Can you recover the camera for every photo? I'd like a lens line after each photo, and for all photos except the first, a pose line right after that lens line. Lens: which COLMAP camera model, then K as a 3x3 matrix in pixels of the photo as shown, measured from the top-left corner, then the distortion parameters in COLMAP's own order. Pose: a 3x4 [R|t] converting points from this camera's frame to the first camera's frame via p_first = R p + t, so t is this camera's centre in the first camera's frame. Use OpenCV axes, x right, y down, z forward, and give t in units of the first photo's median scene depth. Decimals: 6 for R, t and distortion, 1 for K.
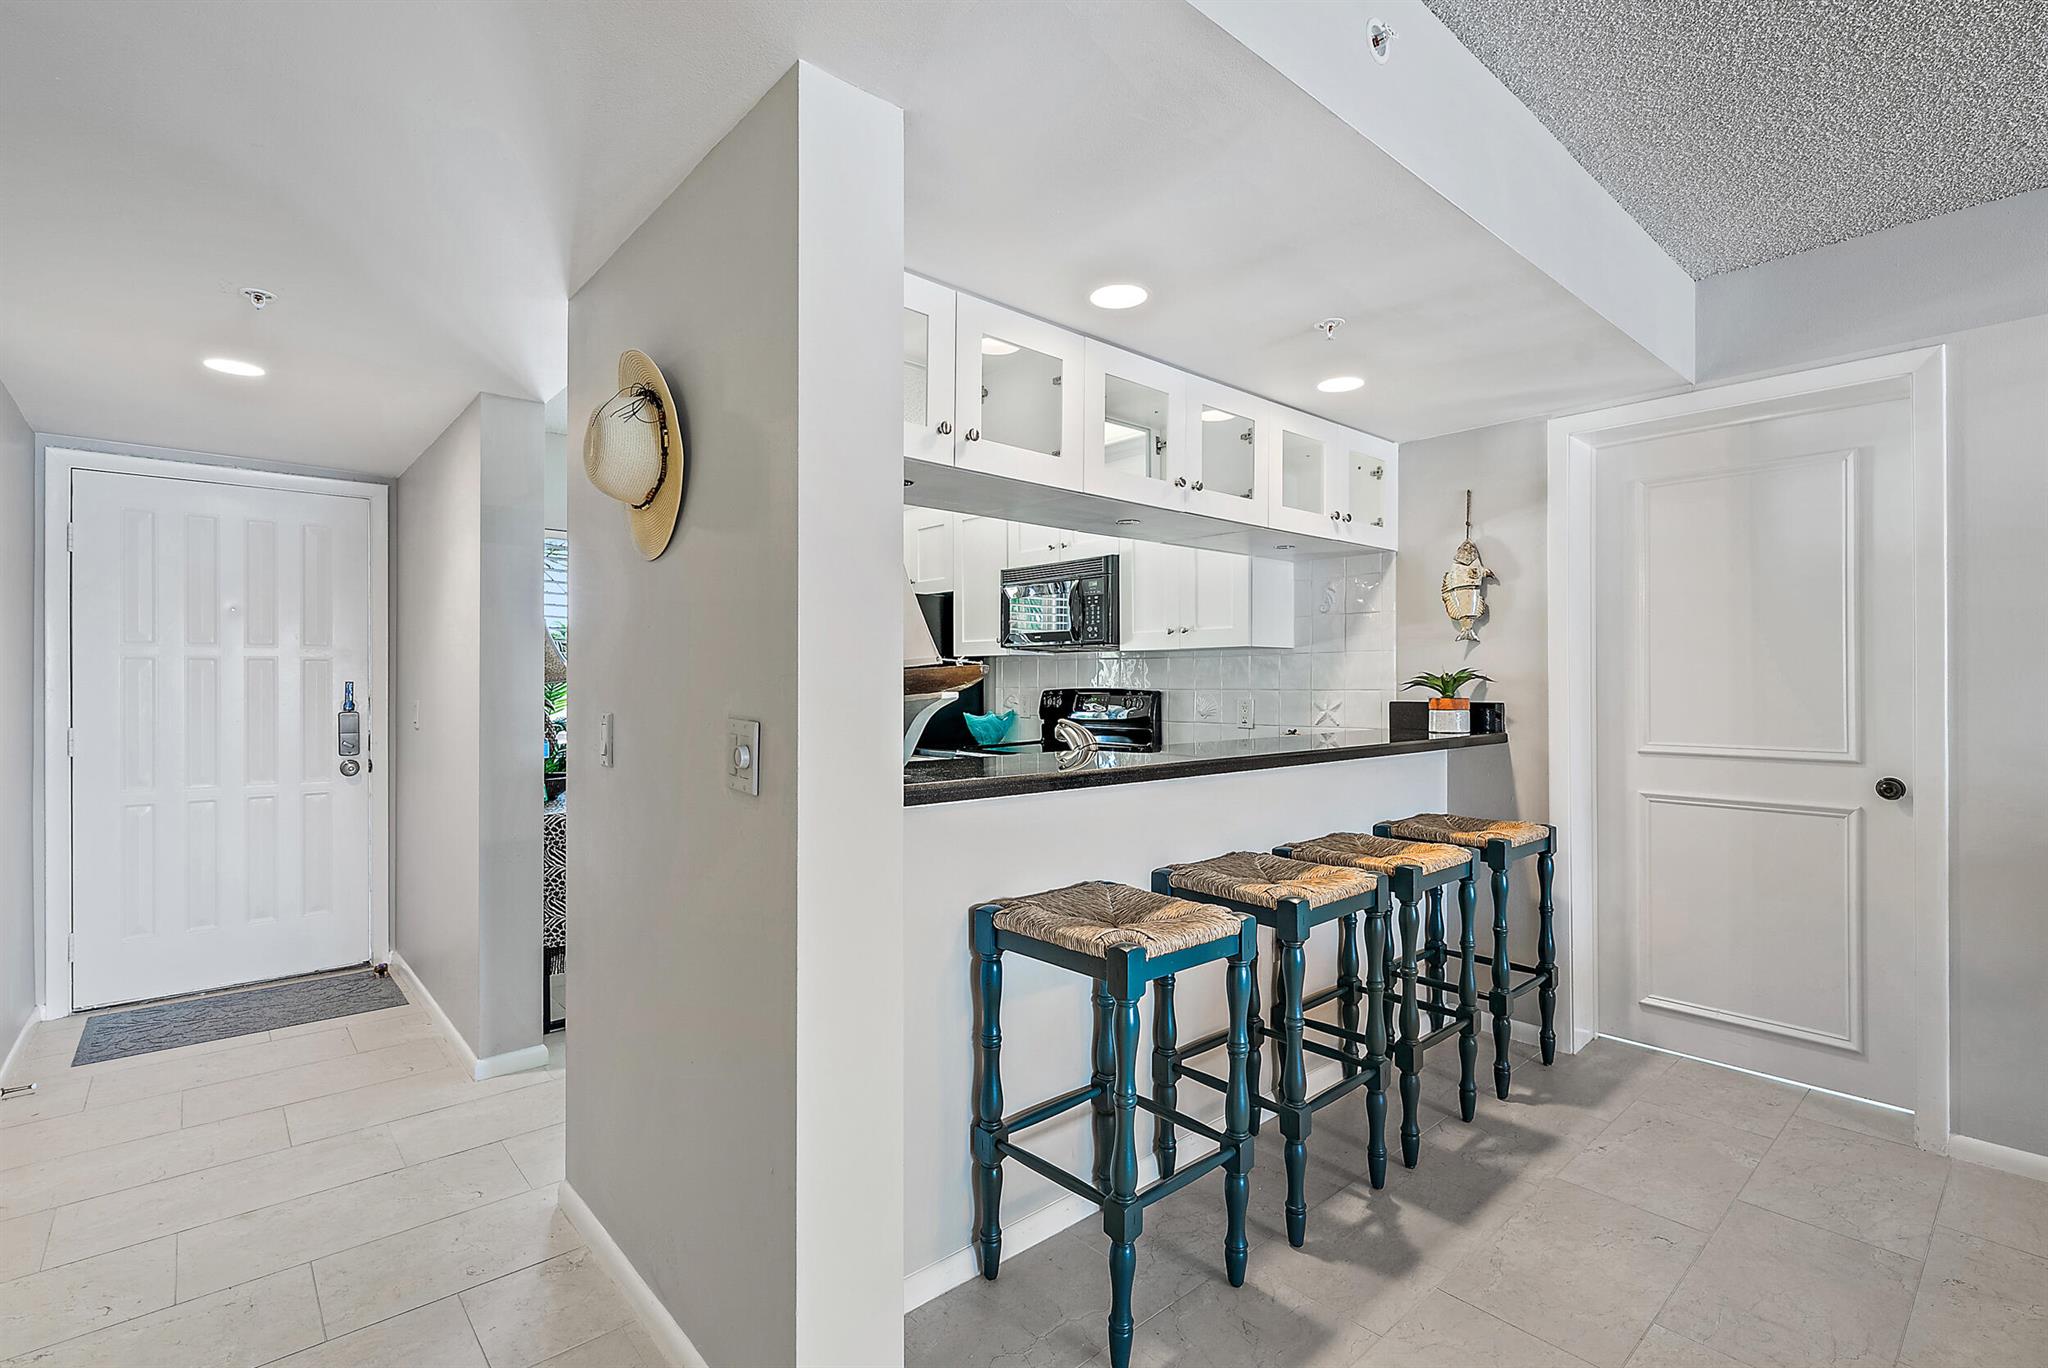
lens RADIAL K [[935.5, 0, 1015.7], [0, 935.5, 680.2], [0, 0, 1]] dist [0.000088, -0.000060]
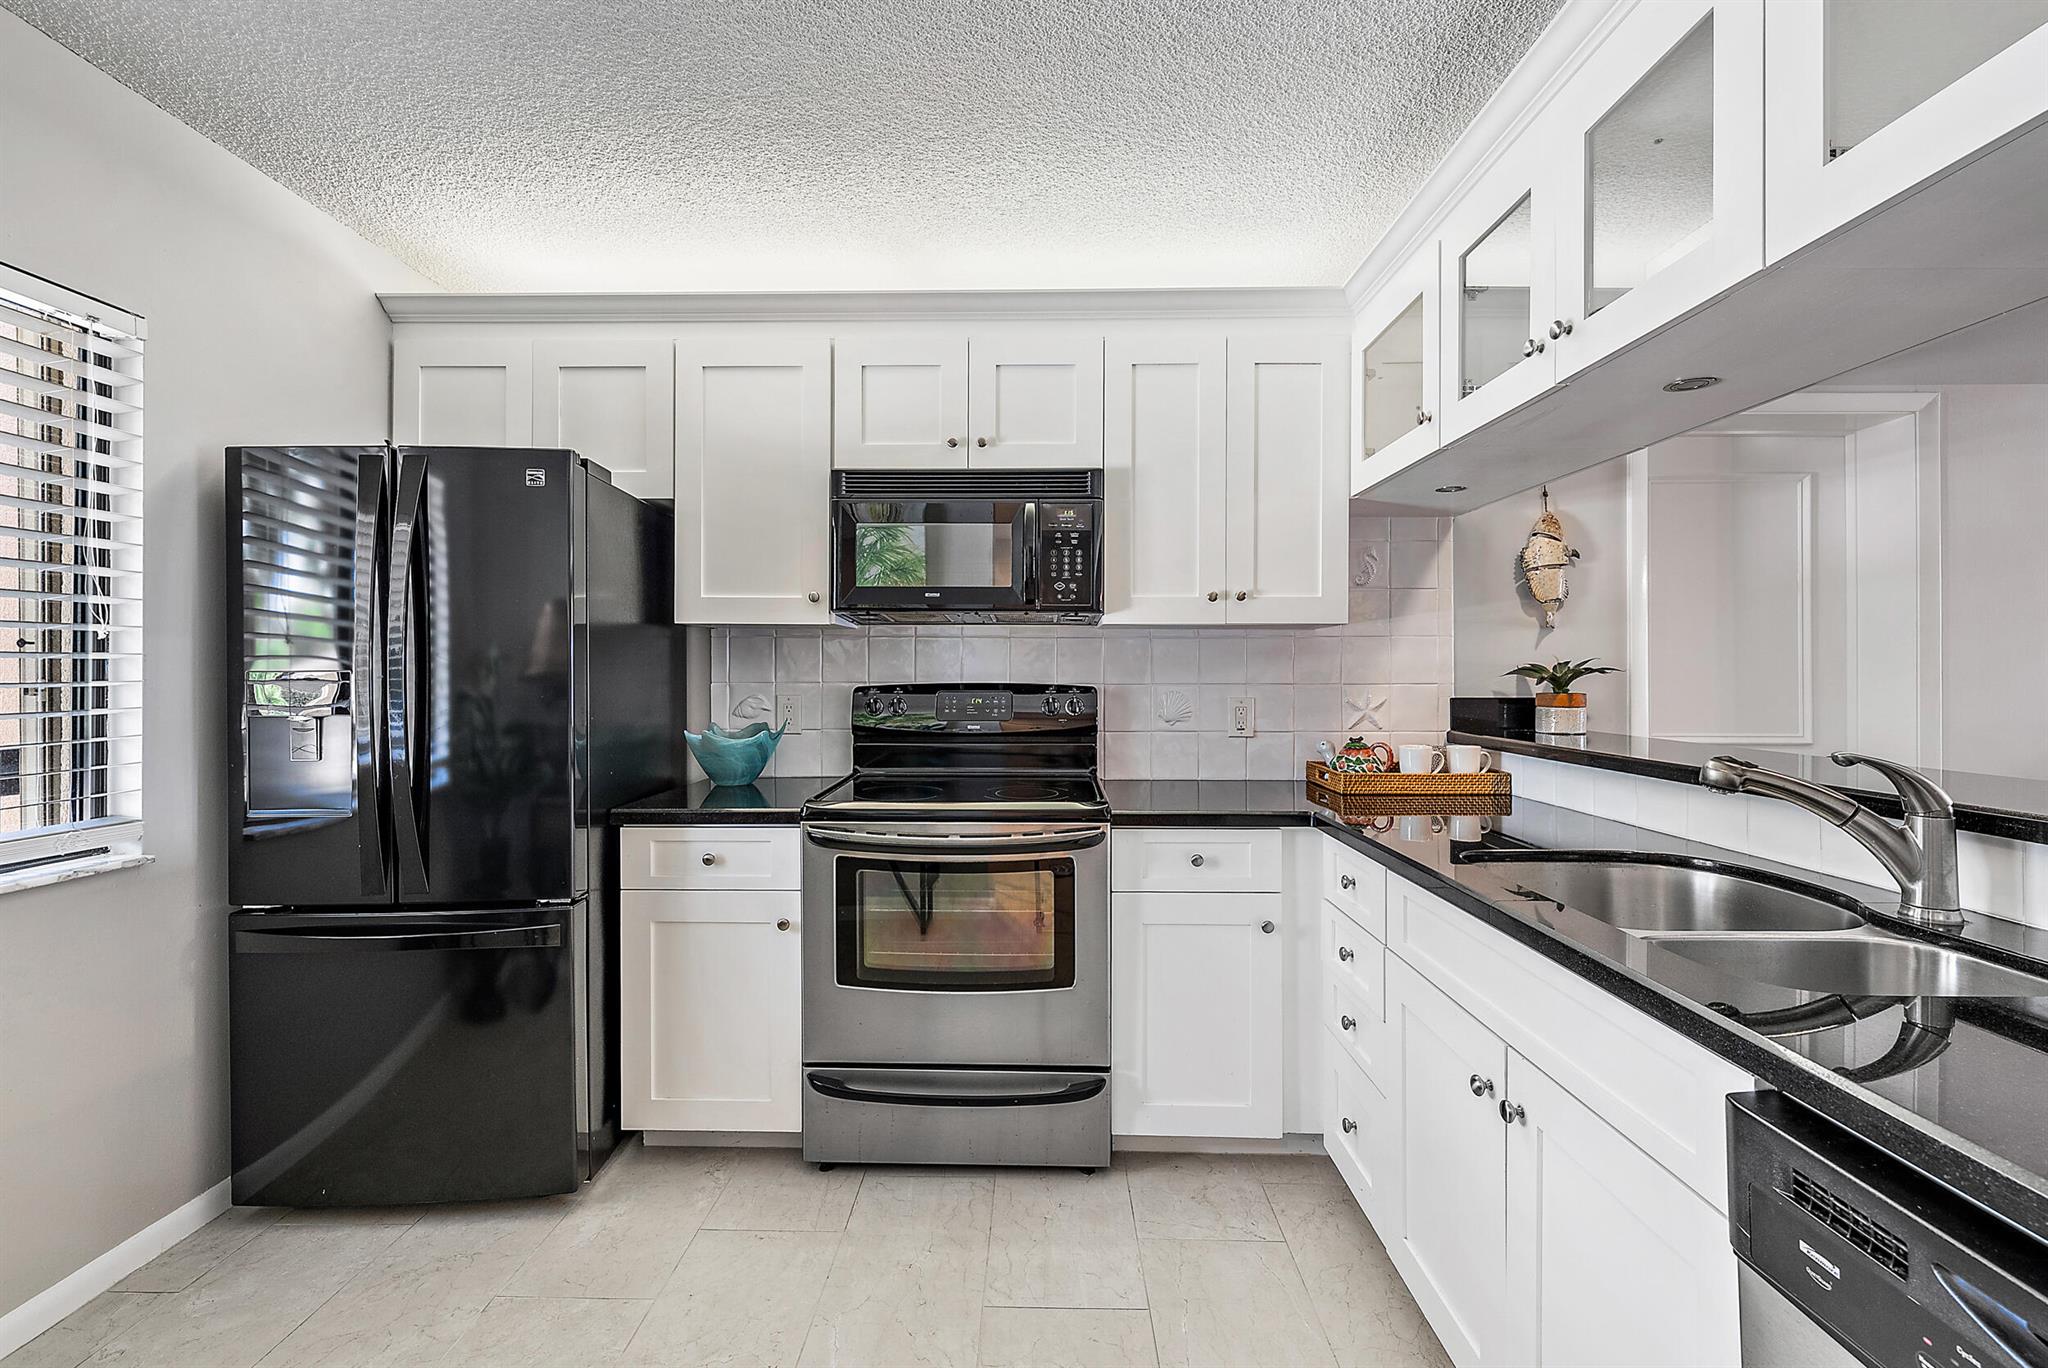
lens RADIAL K [[868.2, 0, 1016.0], [0, 868.2, 672.5], [0, 0, 1]] dist [-0.011234, -0.000186]
pose [[0.683959, 0.003281, 0.729513, -0.440694], [-0.002925, 0.999994, -0.001756, 0.003240], [-0.729515, -0.000933, 0.683964, 0.799082]]
